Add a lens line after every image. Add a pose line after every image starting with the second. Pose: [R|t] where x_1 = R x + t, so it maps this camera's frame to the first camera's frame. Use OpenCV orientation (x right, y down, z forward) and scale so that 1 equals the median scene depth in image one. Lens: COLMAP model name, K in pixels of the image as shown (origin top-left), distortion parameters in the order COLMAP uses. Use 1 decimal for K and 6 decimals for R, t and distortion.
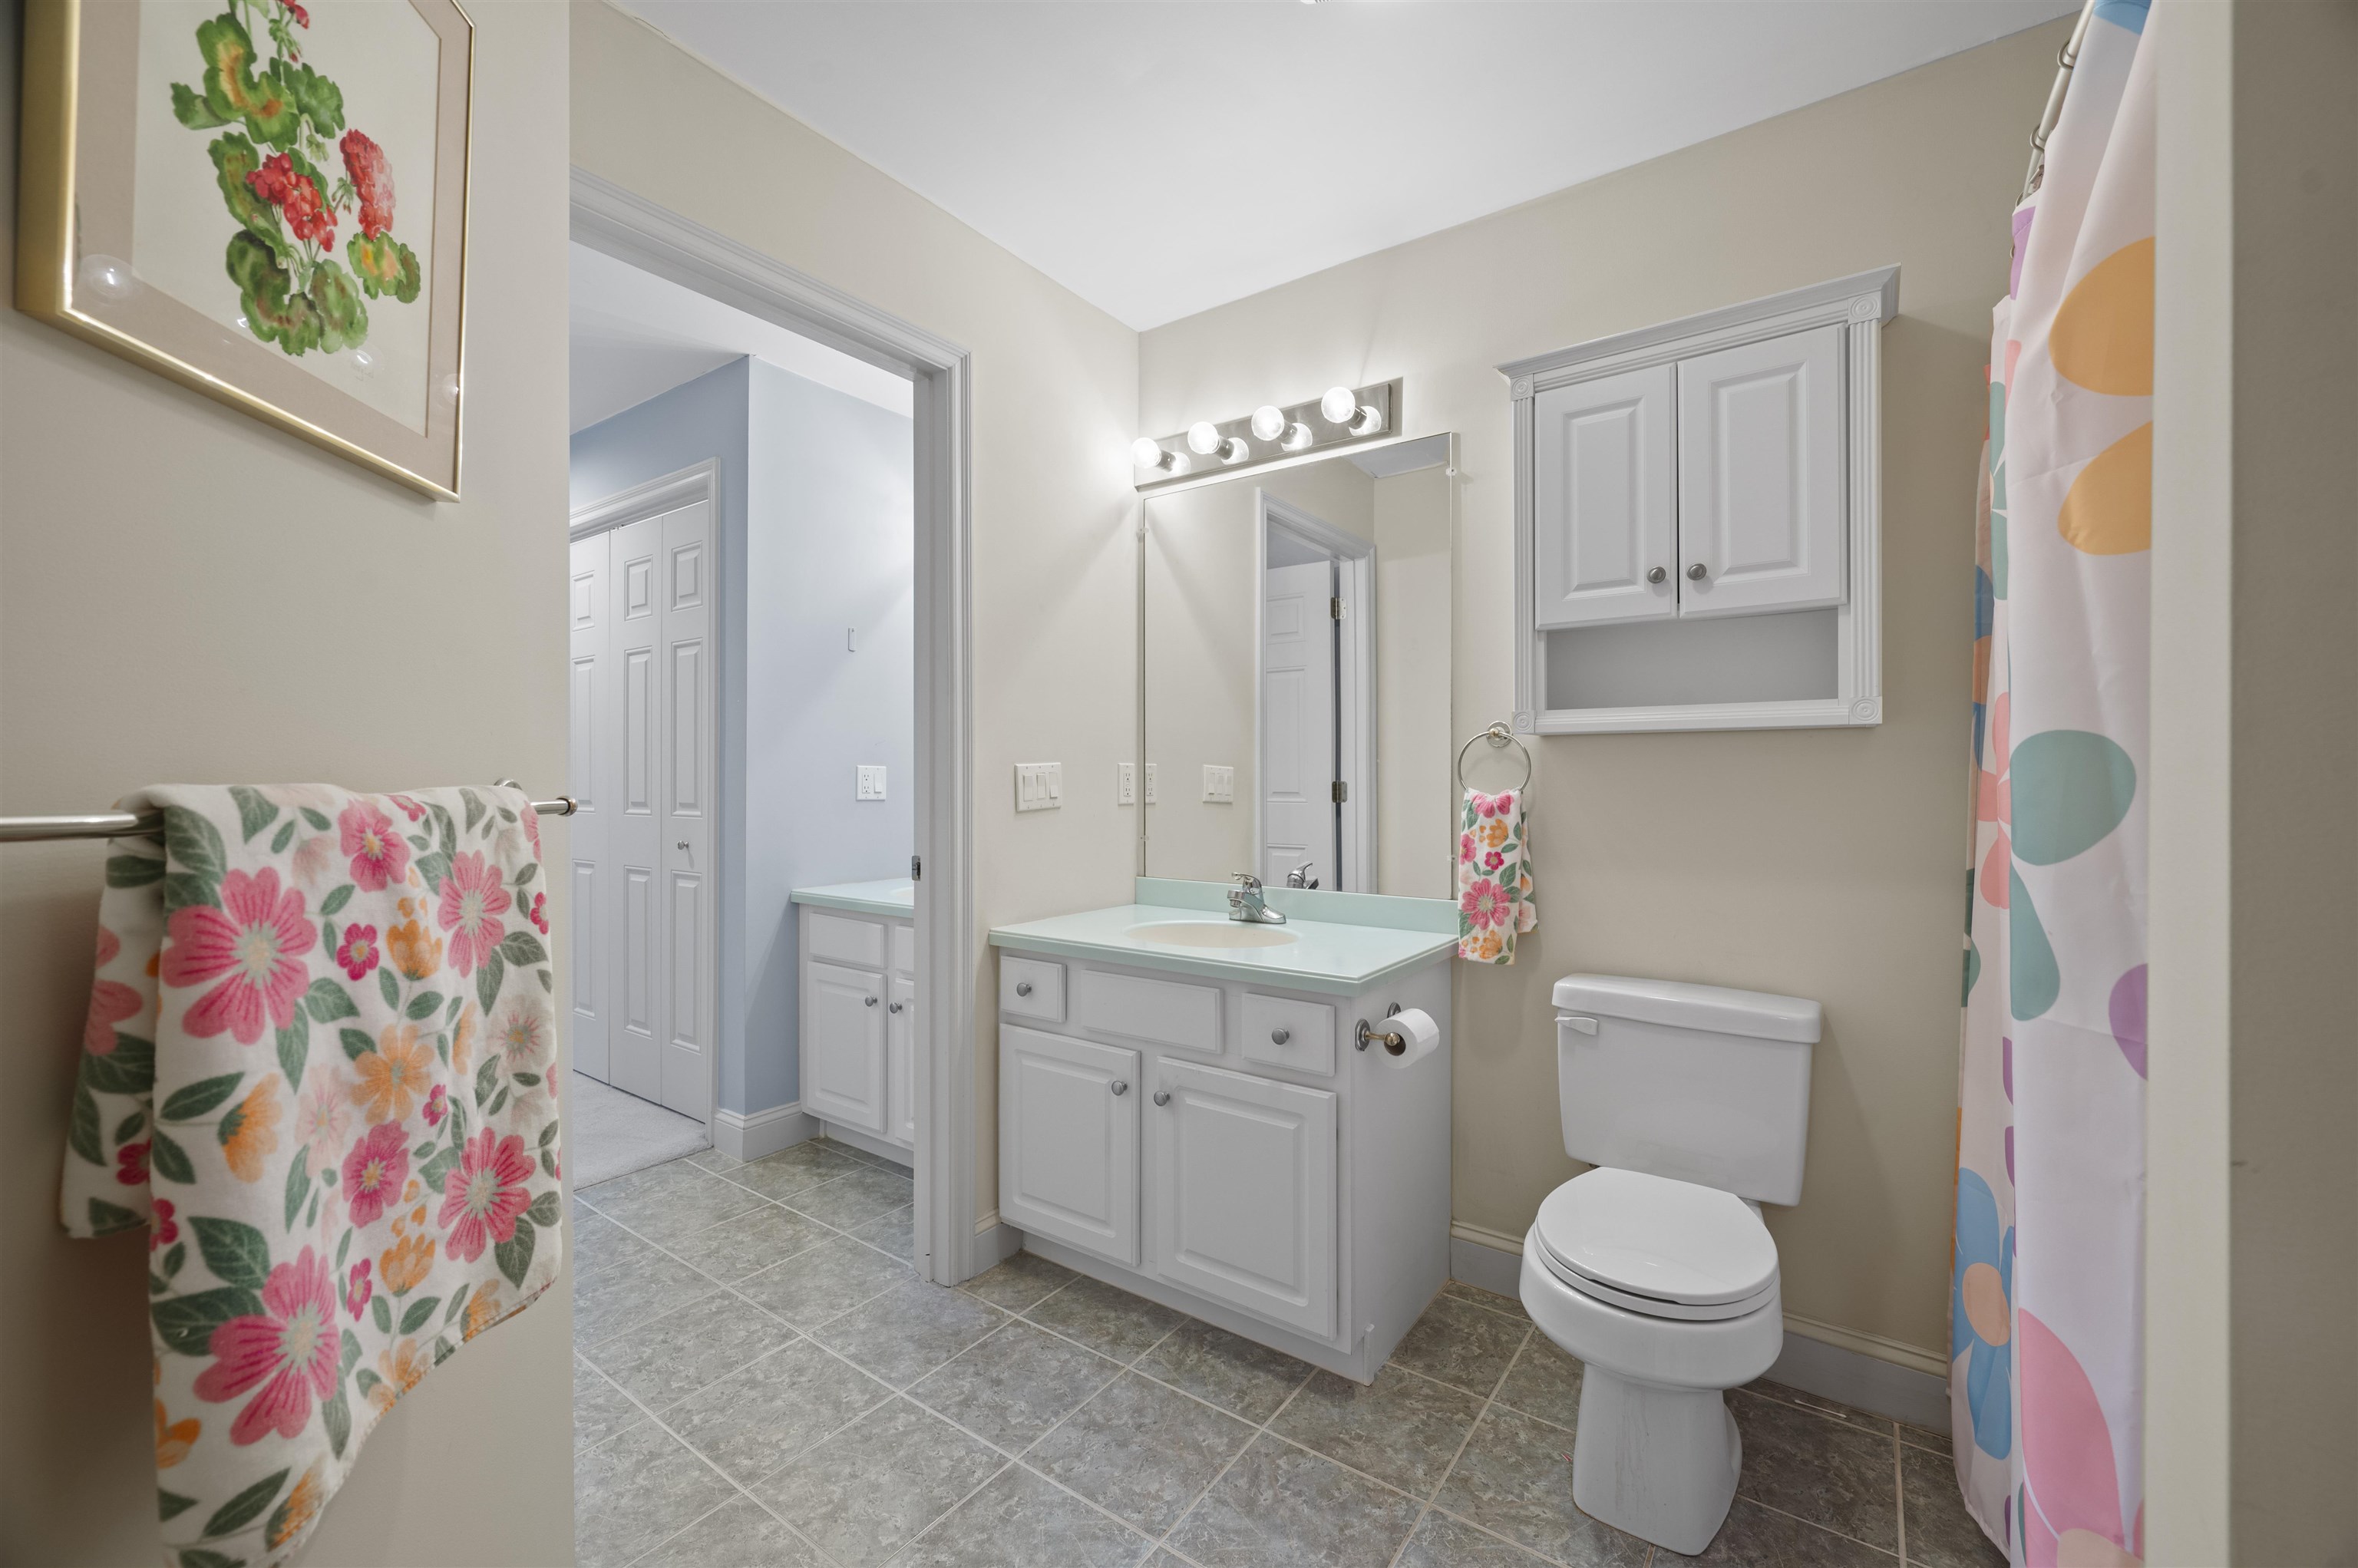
lens RADIAL K [[958.4, 0, 1179.0], [0, 958.4, 792.9], [0, 0, 1]] dist [0.003834, -0.000814]
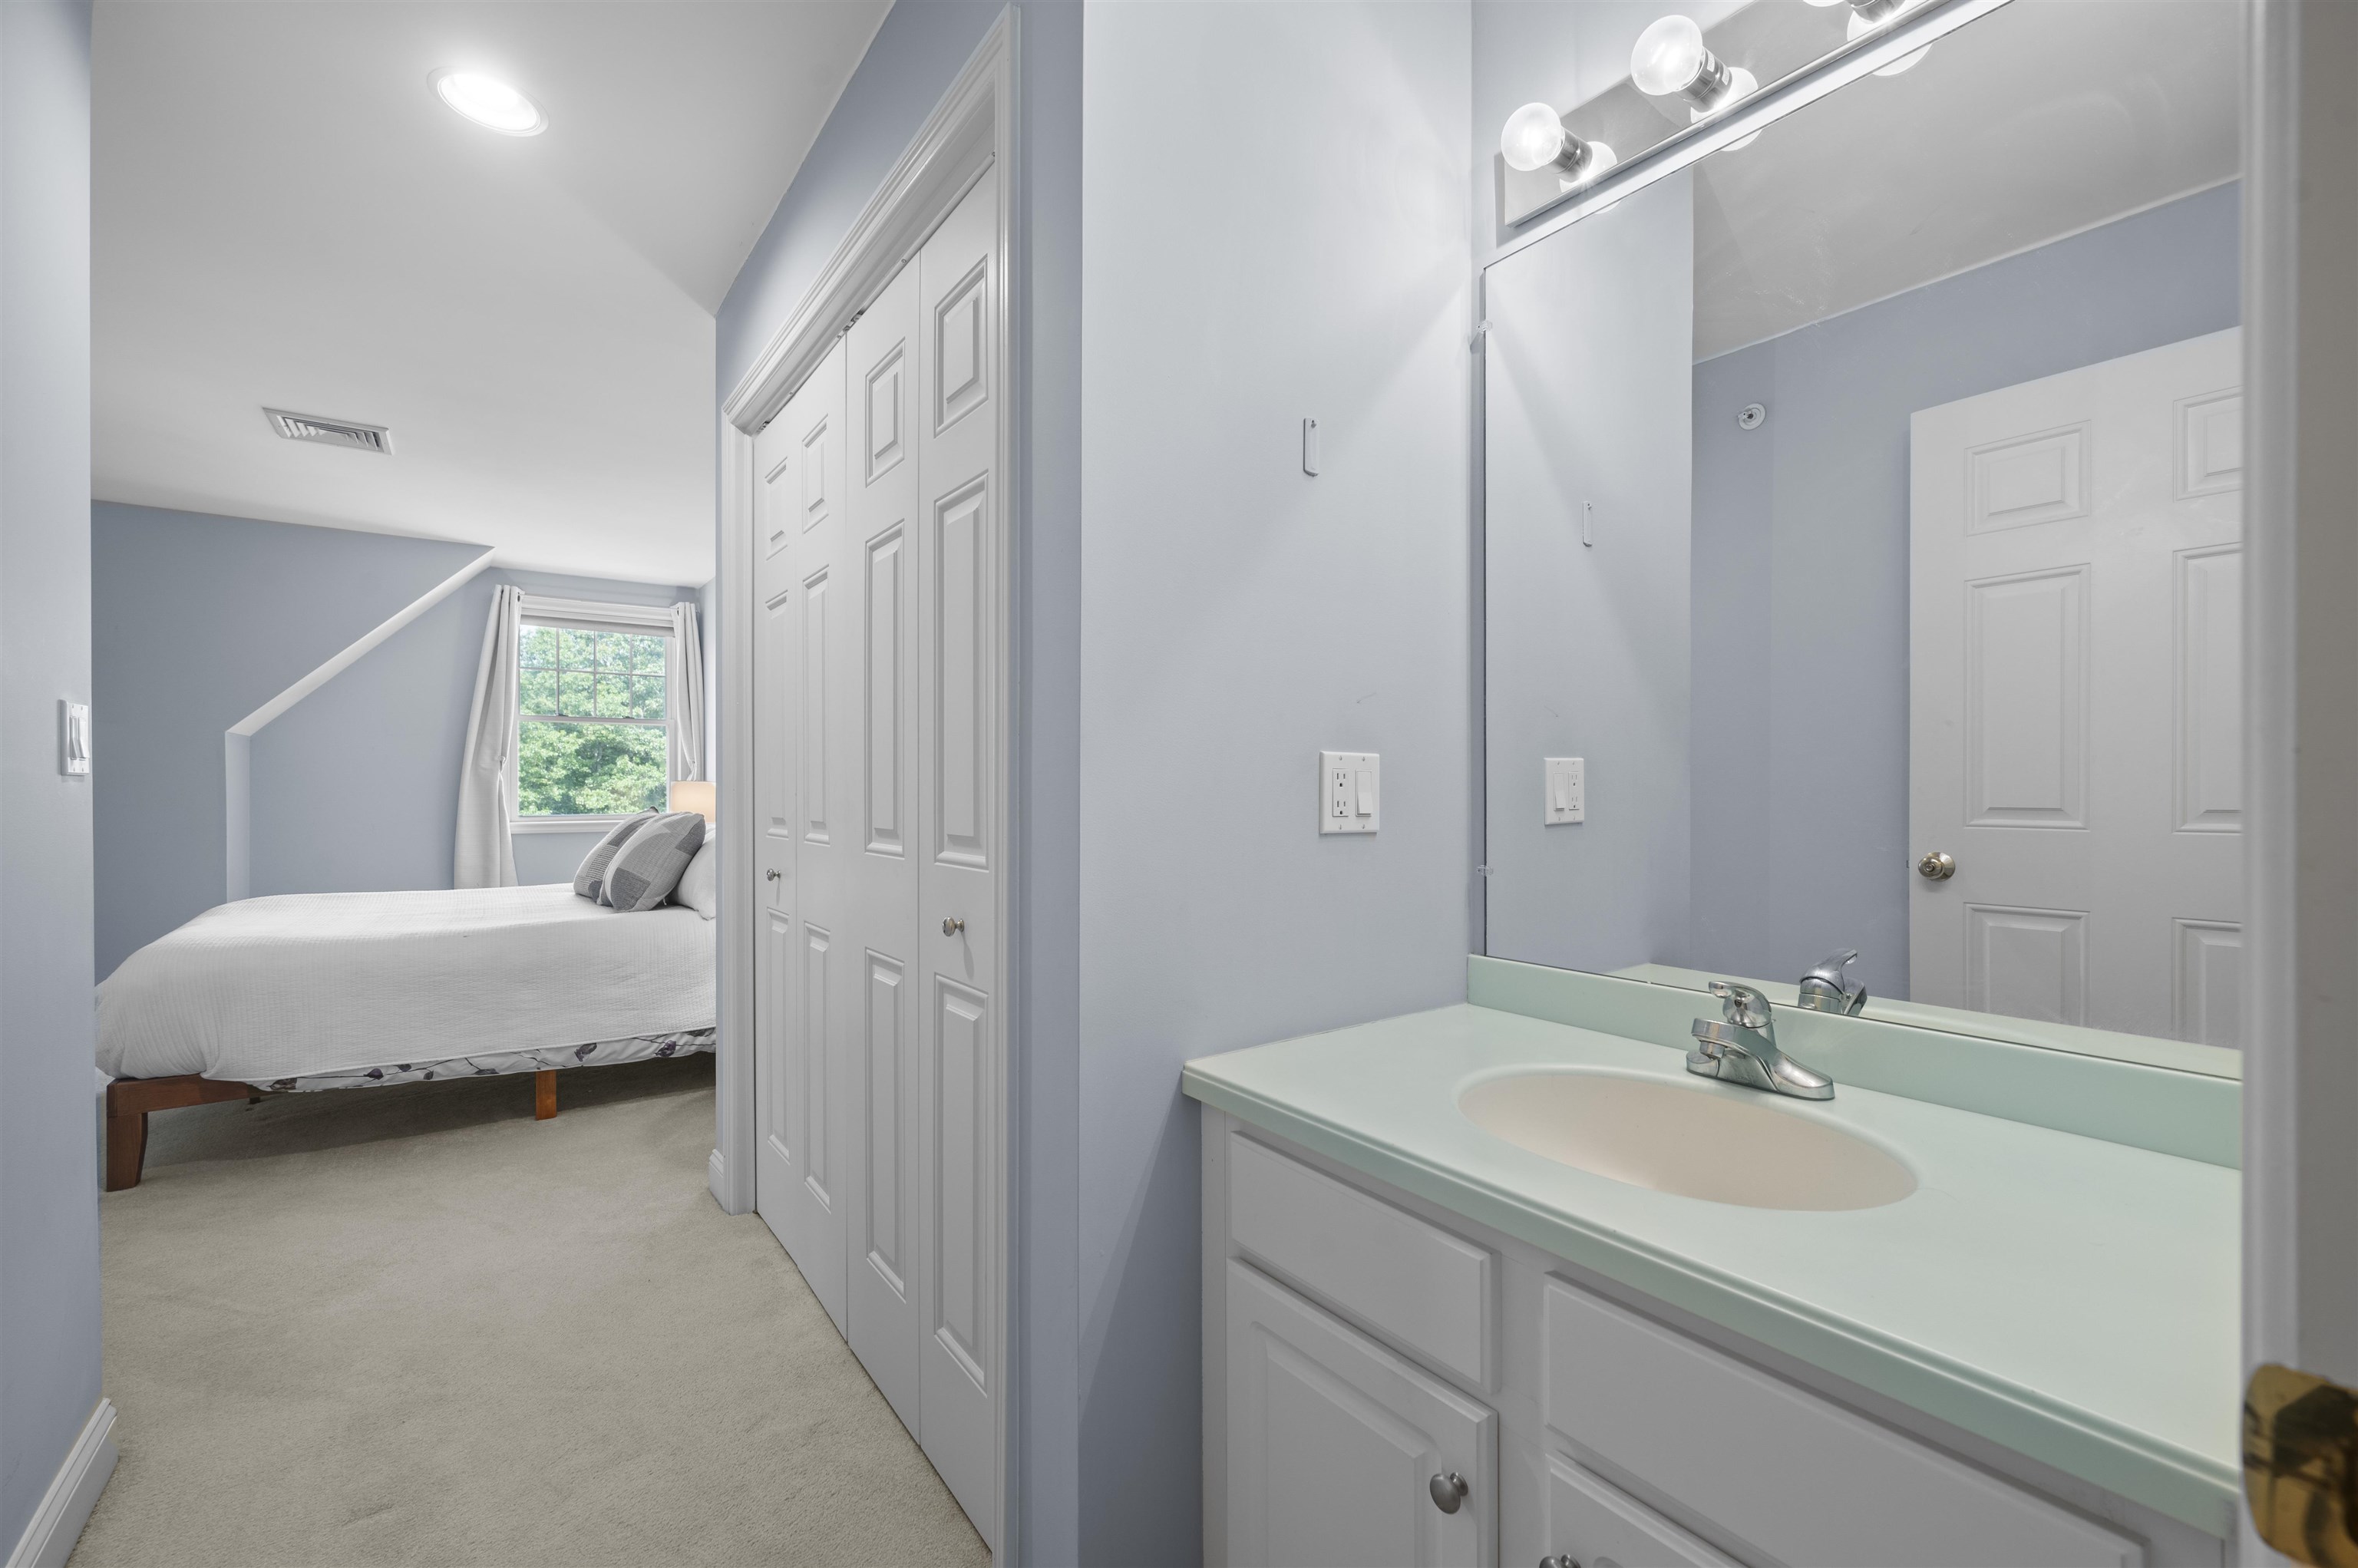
lens RADIAL K [[966.1, 0, 1173.7], [0, 966.1, 785.9], [0, 0, 1]] dist [-0.003050, 0.000214]
pose [[0.949163, -0.003623, -0.314764, -0.505250], [0.000866, 0.999960, -0.008898, -0.018222], [0.314783, 0.008173, 0.949128, 1.110855]]
